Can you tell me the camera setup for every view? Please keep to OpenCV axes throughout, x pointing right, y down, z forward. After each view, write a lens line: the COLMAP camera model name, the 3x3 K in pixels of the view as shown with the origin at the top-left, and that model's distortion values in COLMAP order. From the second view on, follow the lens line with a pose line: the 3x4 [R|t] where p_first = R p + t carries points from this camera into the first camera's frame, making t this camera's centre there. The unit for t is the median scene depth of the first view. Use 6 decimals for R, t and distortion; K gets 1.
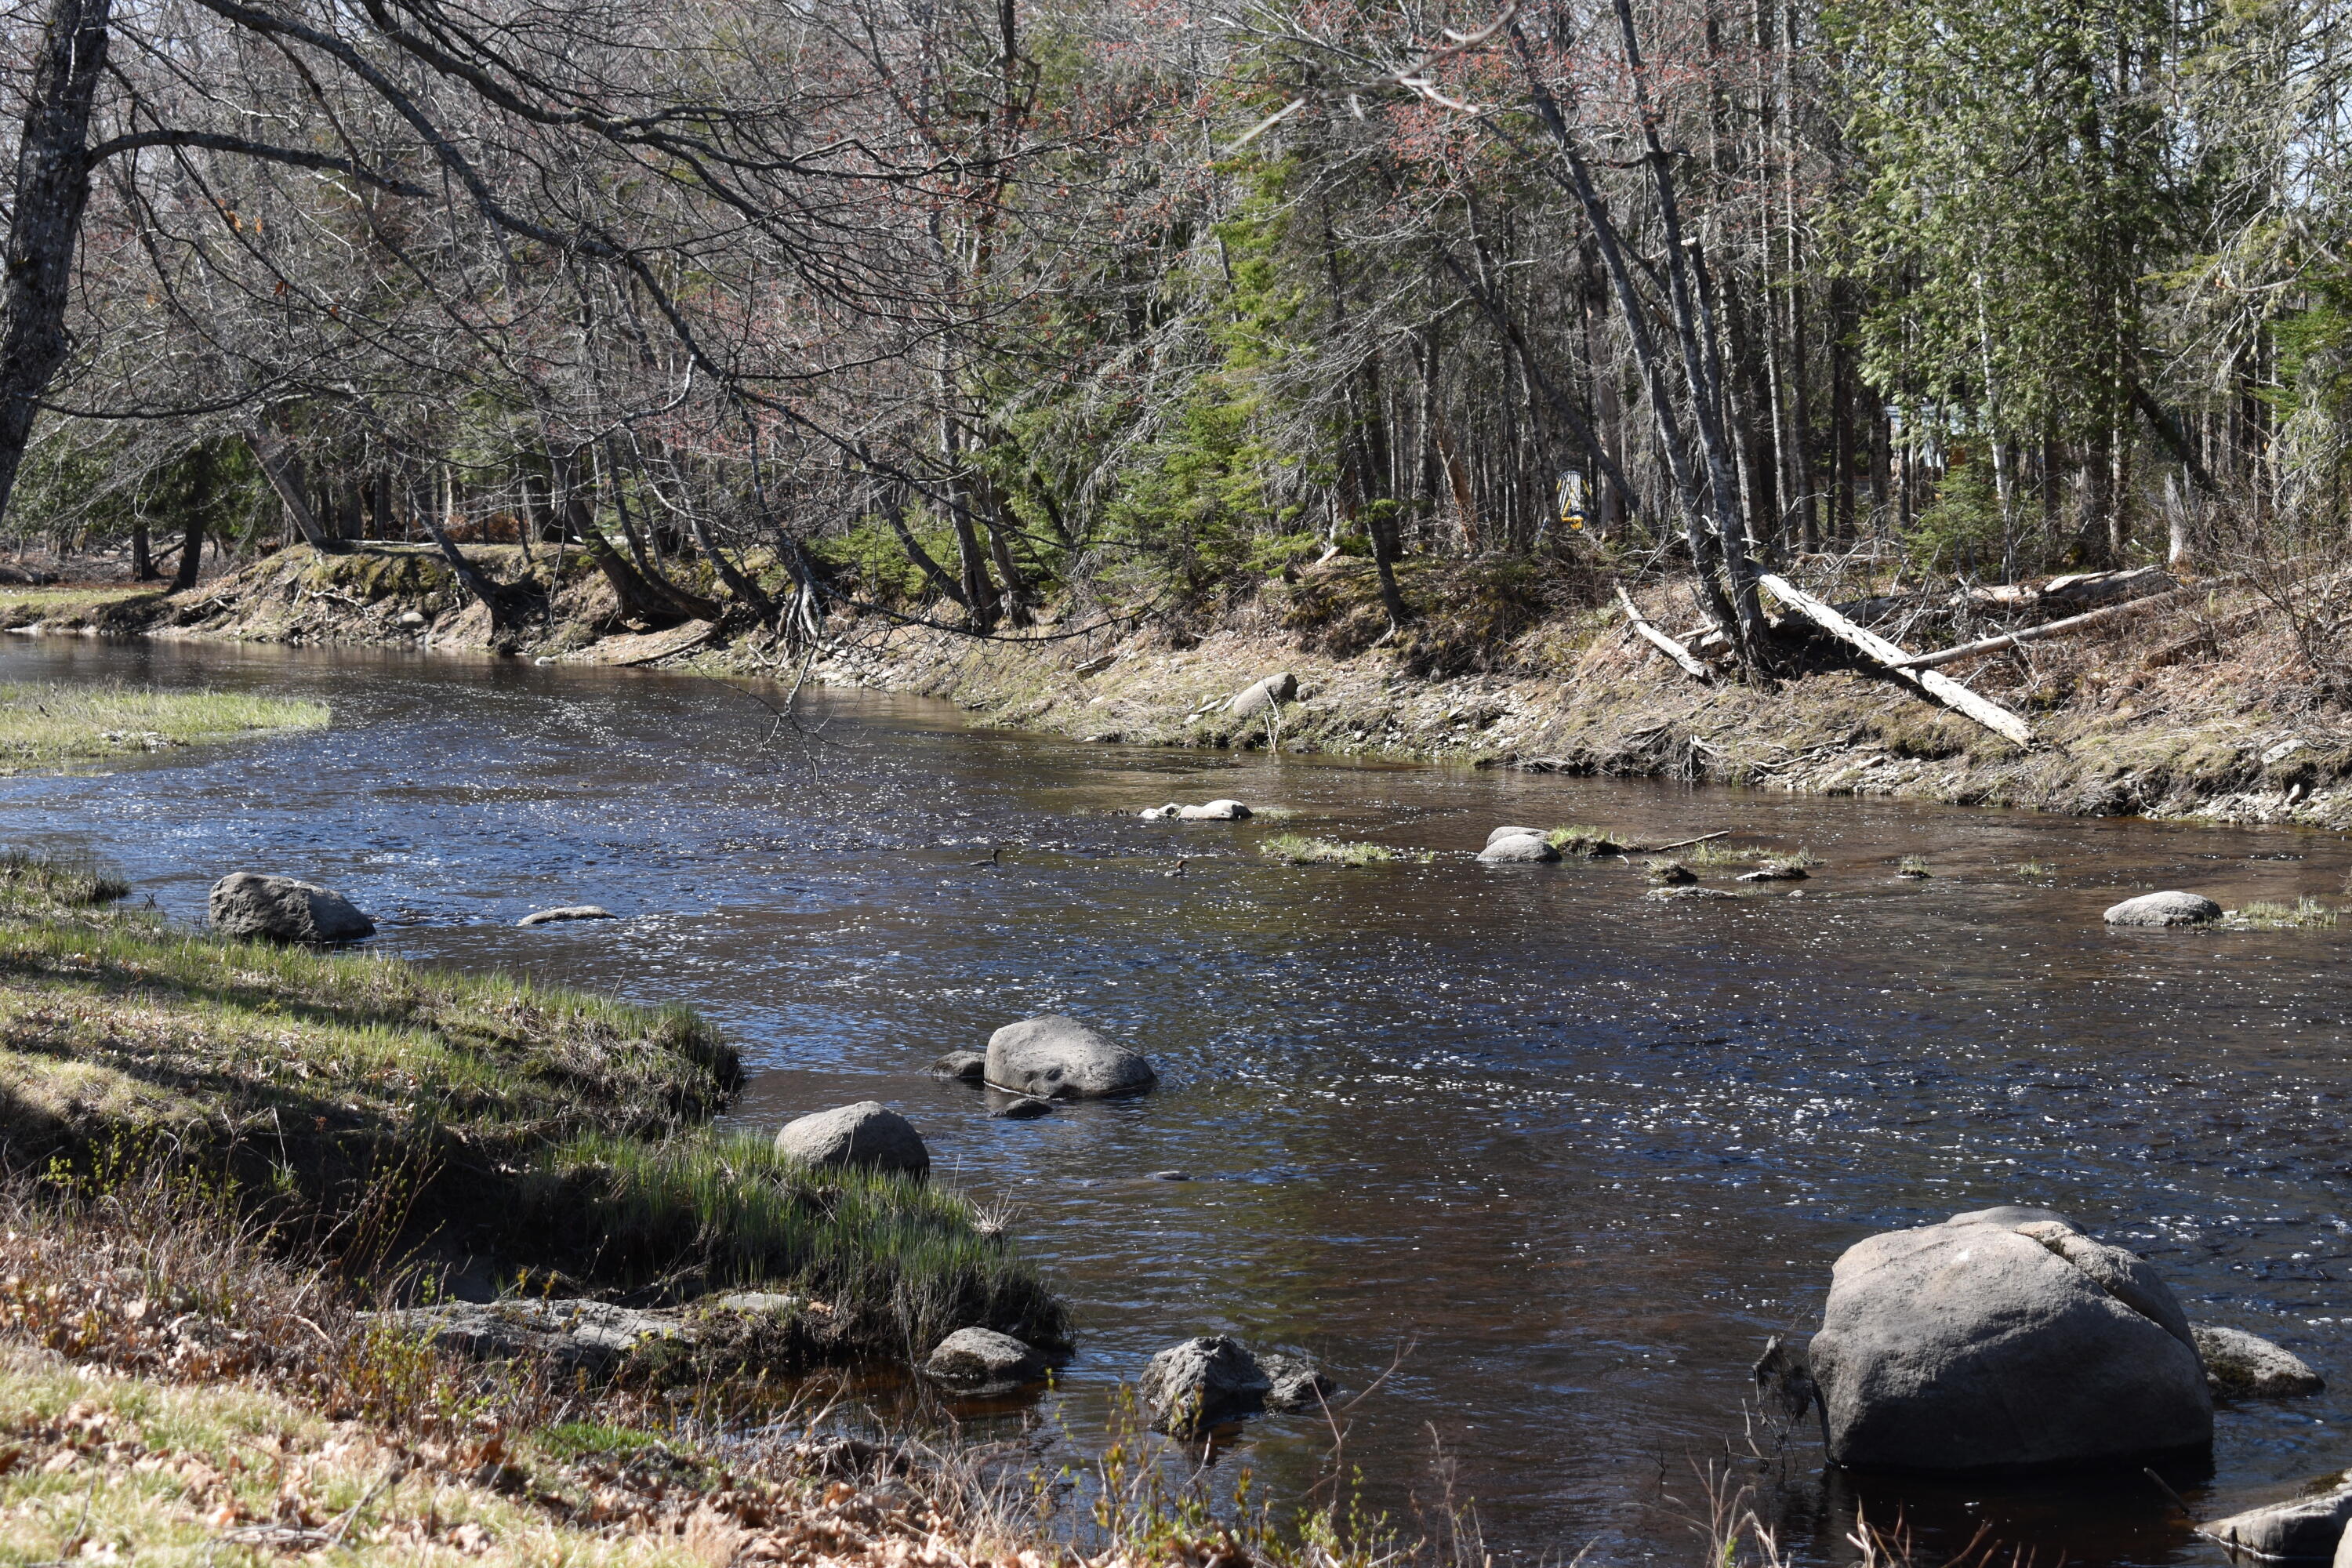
lens RADIAL K [[5412.6, 0, 1182.4], [0, 5412.6, 775.5], [0, 0, 1]] dist [0.083681, 0.000000]
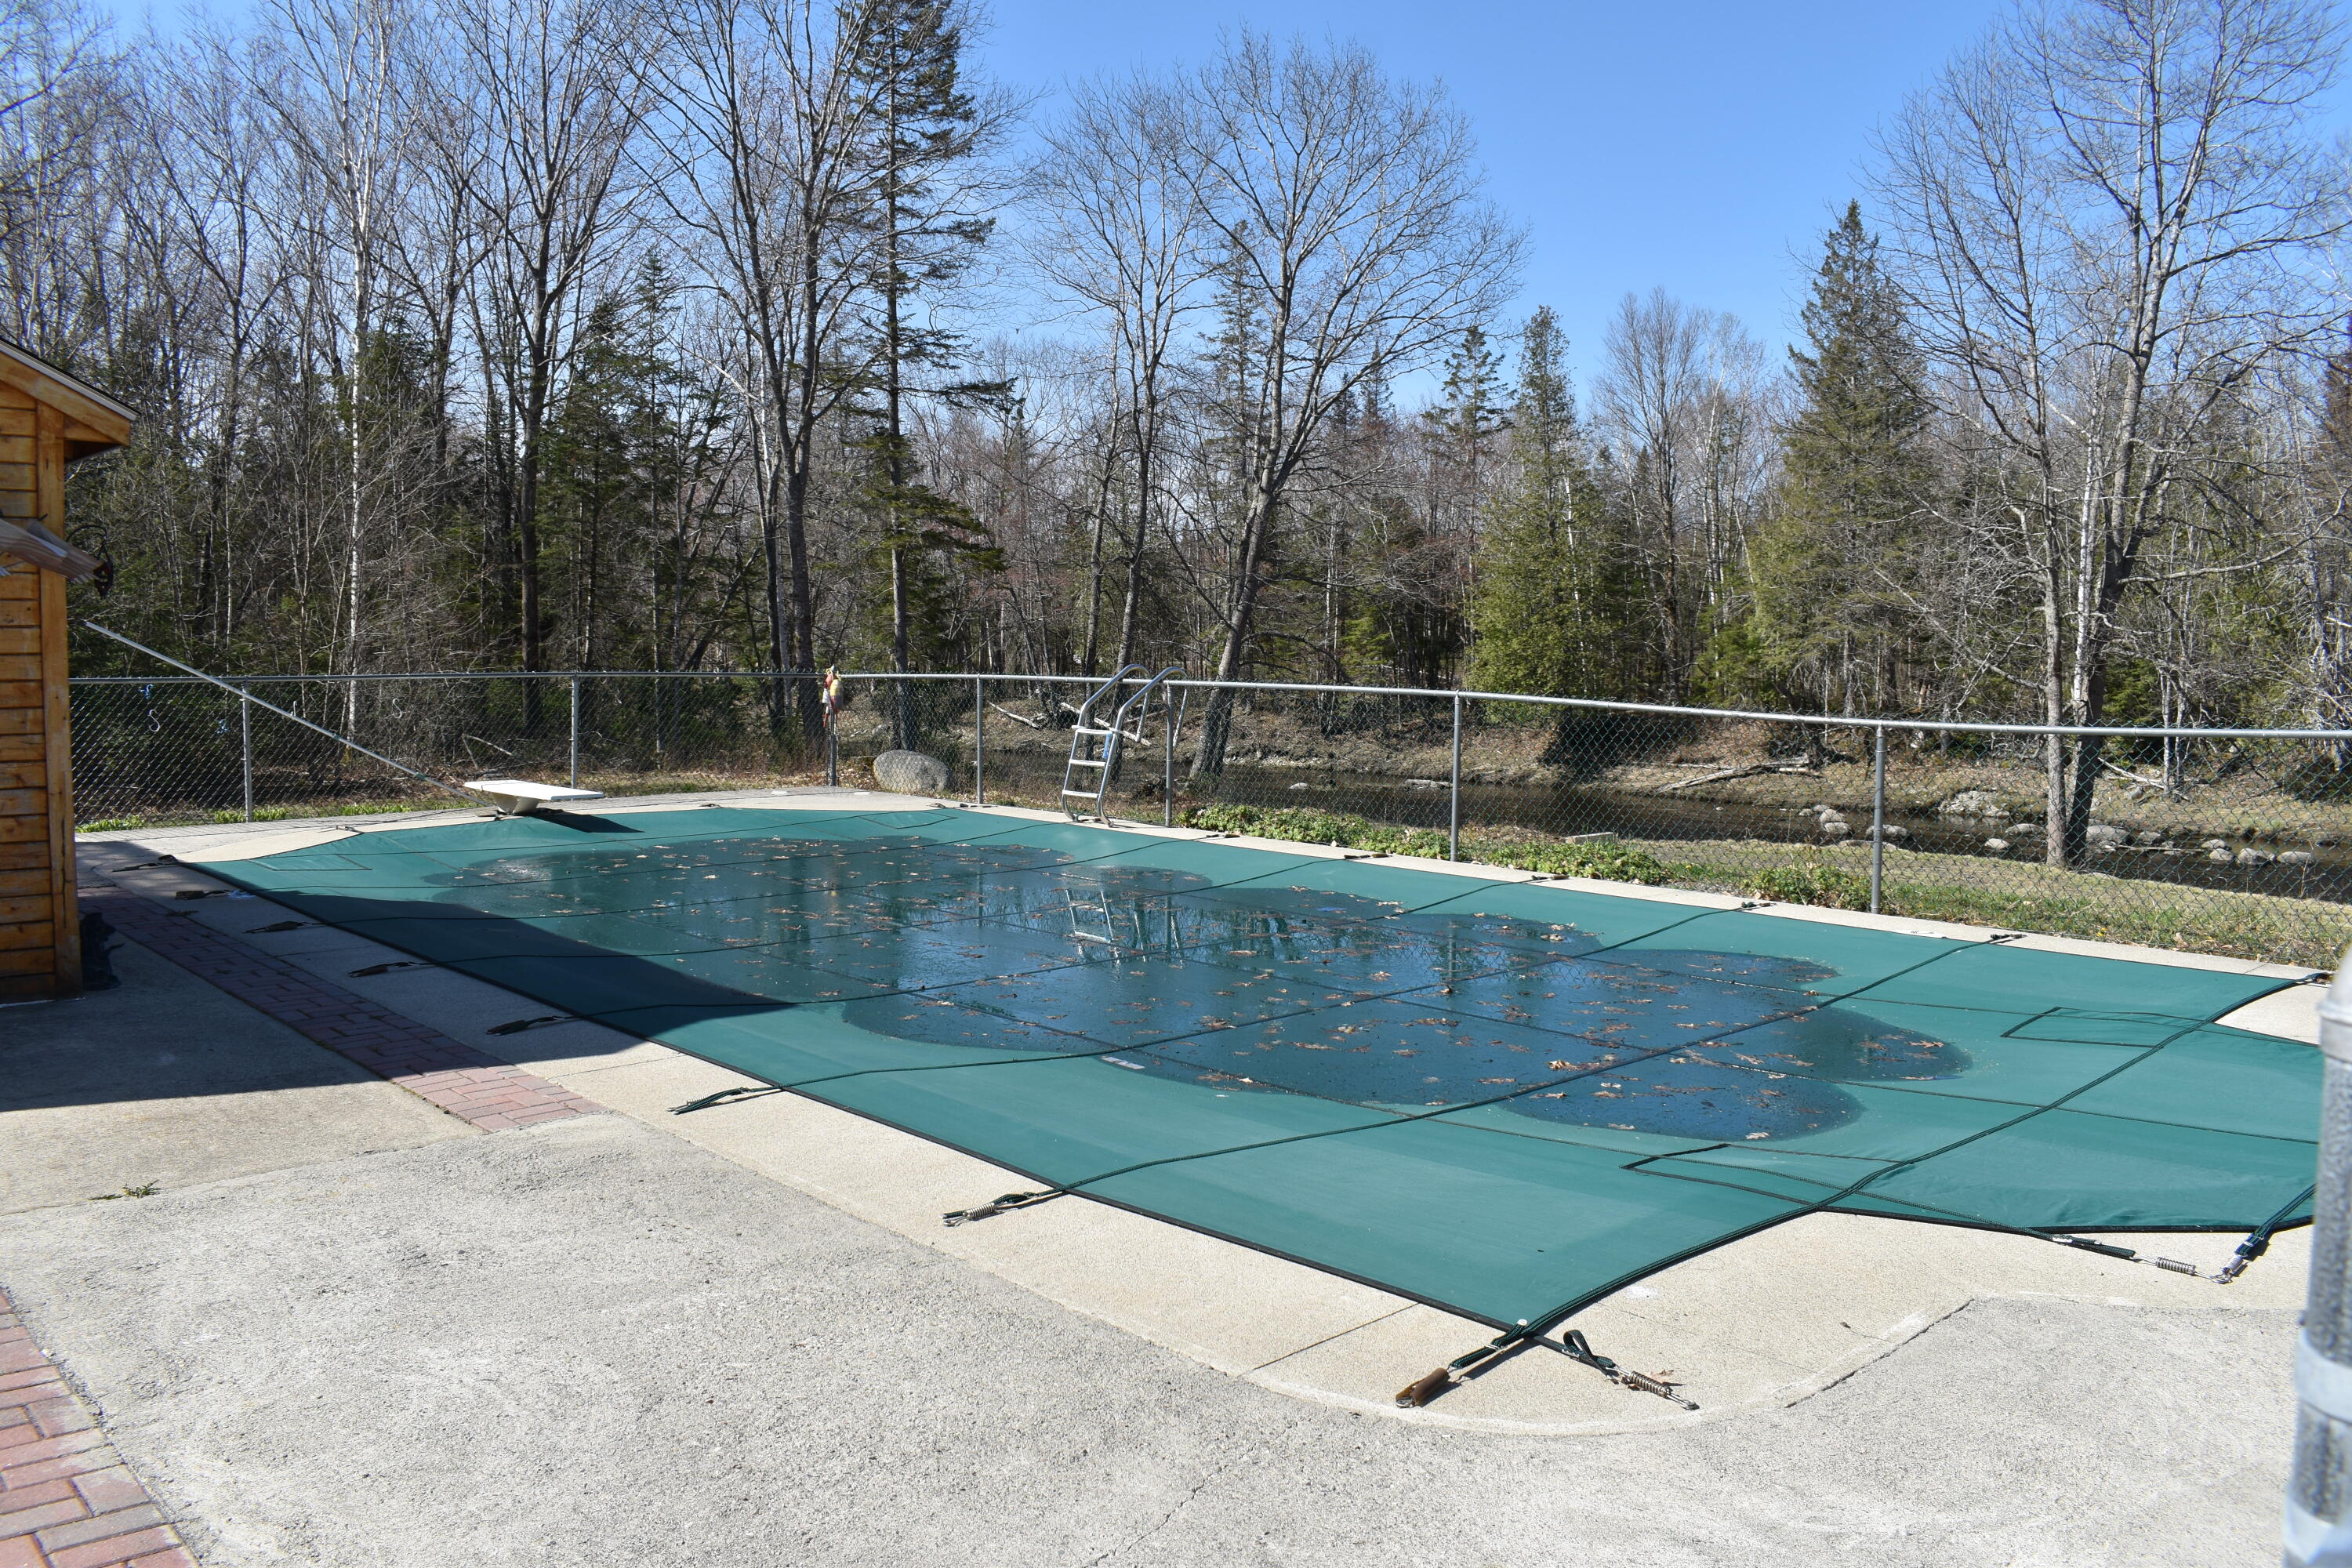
lens RADIAL K [[1853.7, 0, 1174.6], [0, 1853.7, 771.3], [0, 0, 1]] dist [-0.093636, 0.014103]
pose [[0.898819, -0.013102, 0.438125, -0.455351], [0.002441, 0.999687, 0.024889, -0.021735], [-0.438314, -0.021302, 0.898570, -0.298115]]
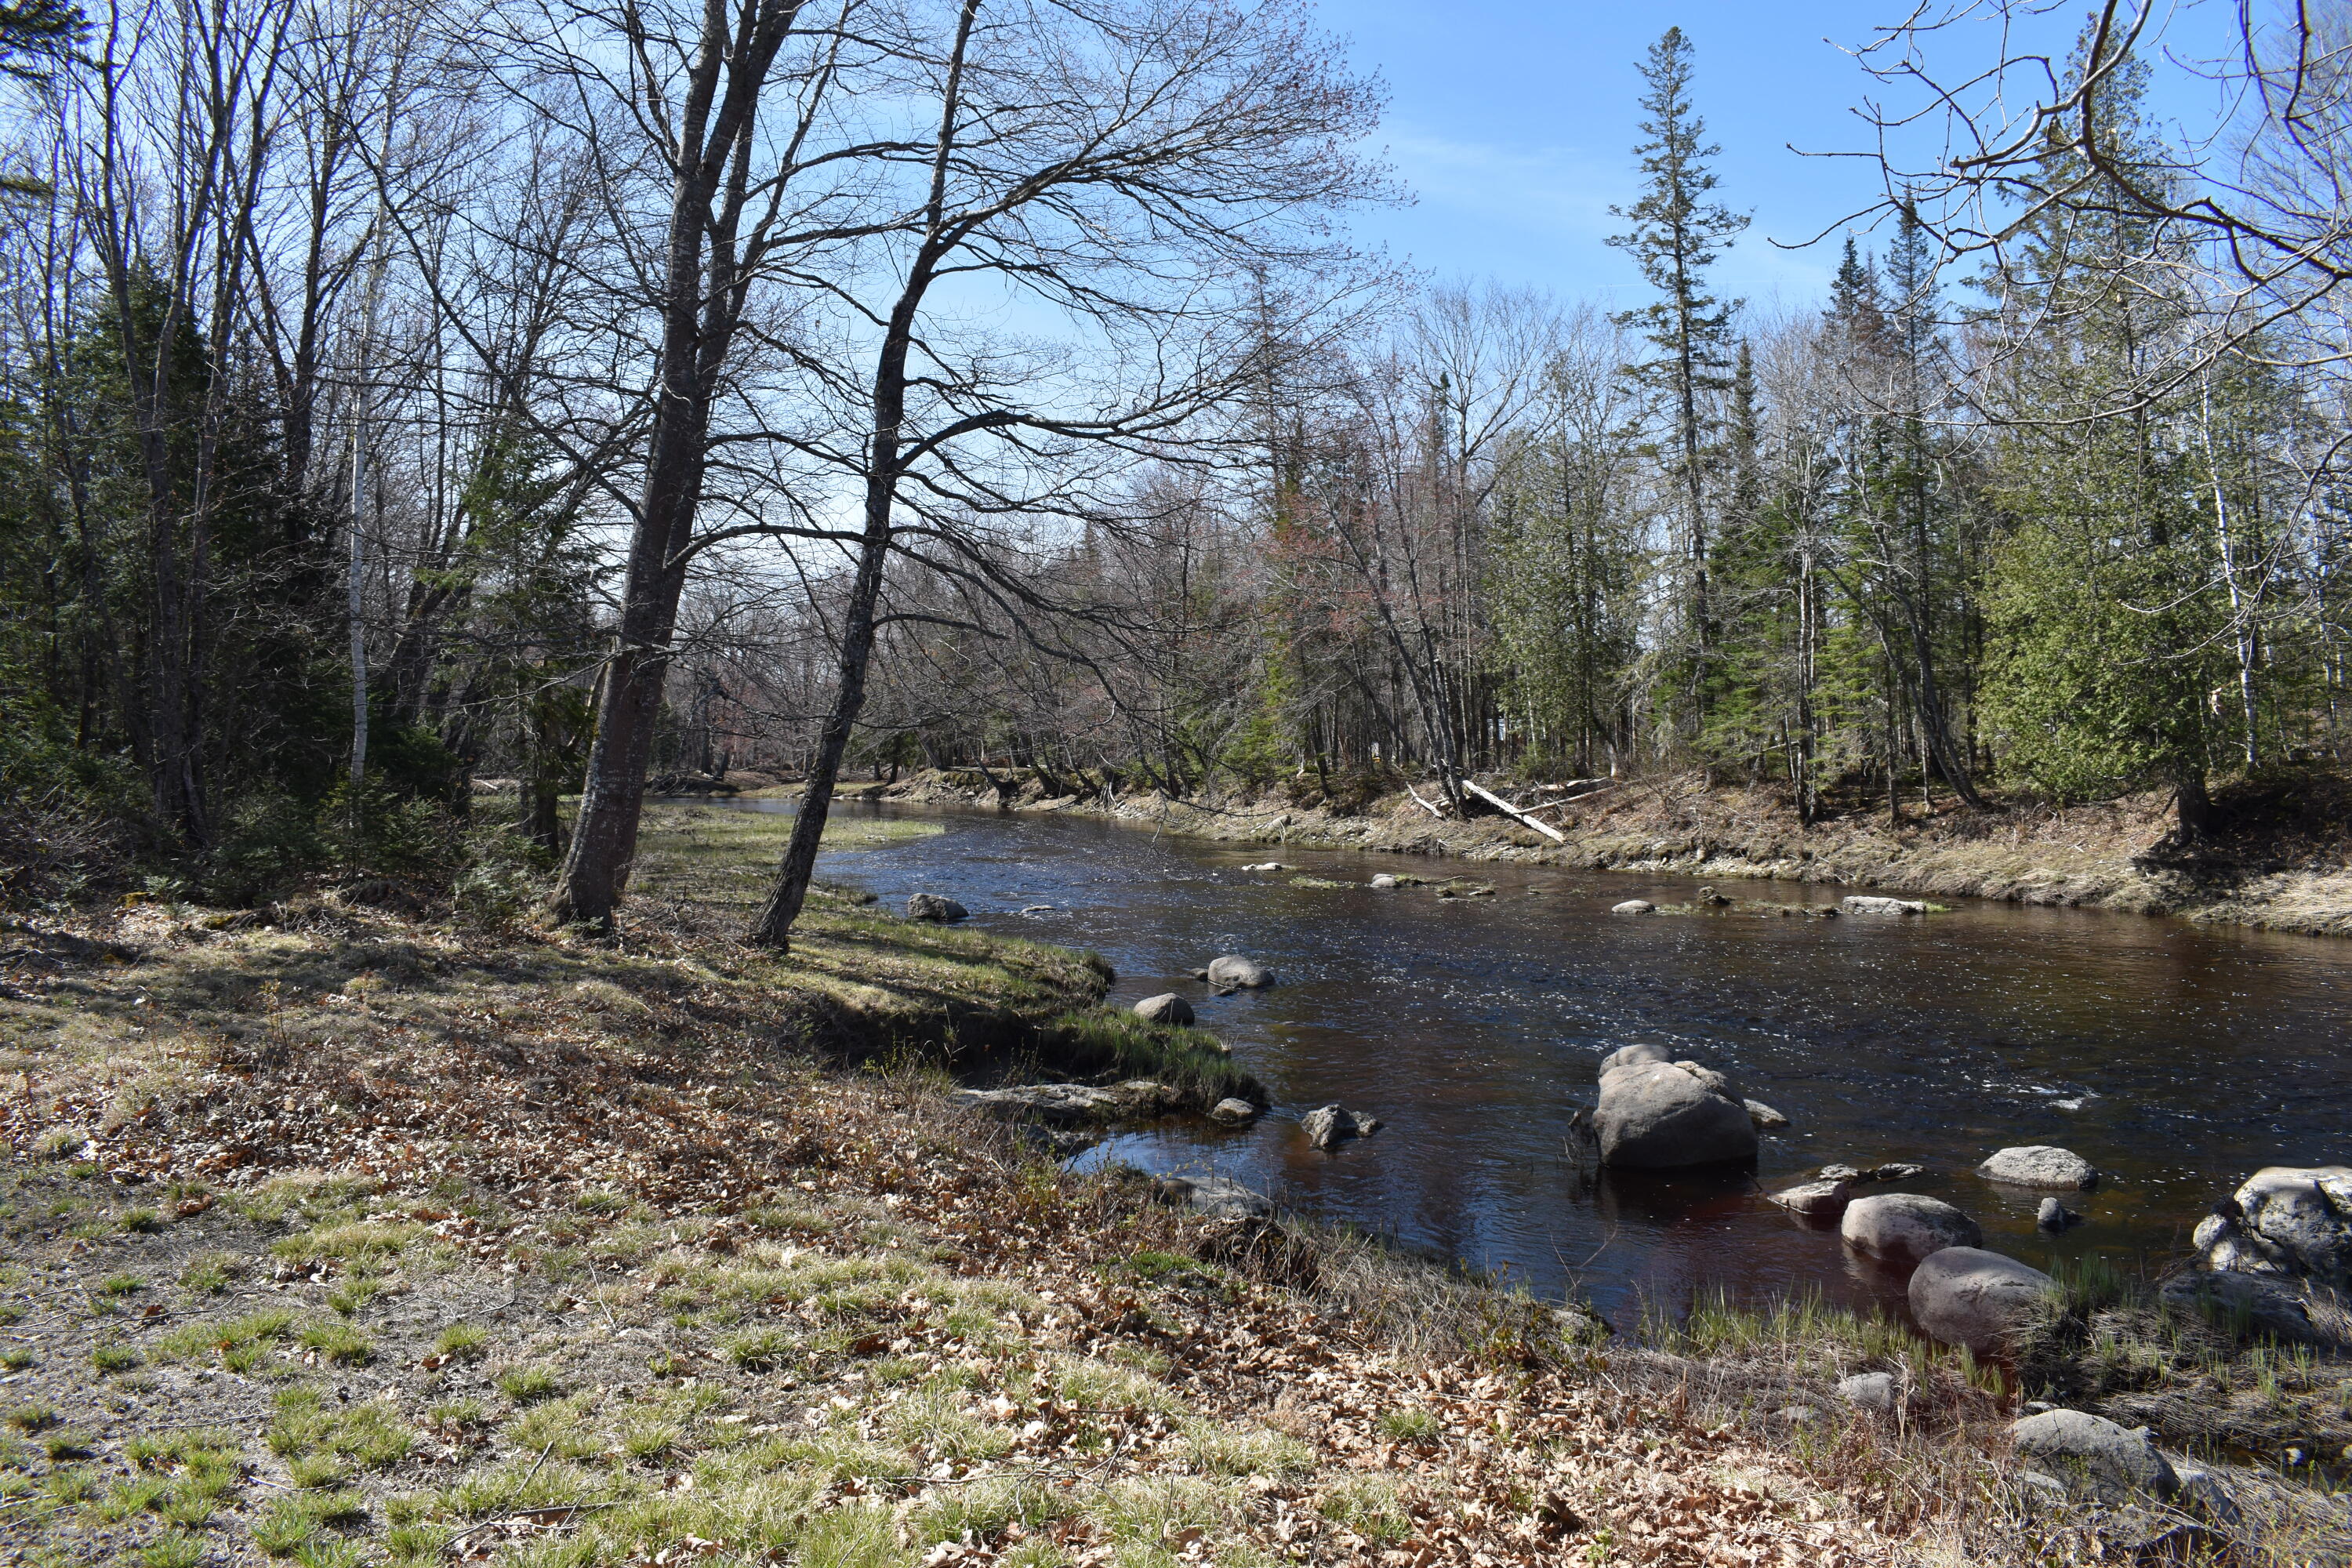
lens RADIAL K [[1853.7, 0, 1175.3], [0, 1853.7, 778.8], [0, 0, 1]] dist [-0.093636, 0.014103]
pose [[0.999600, -0.000782, -0.028275, -0.014374], [-0.000228, 0.999363, -0.035686, -0.004455], [0.028285, 0.035679, 0.998963, 0.058097]]
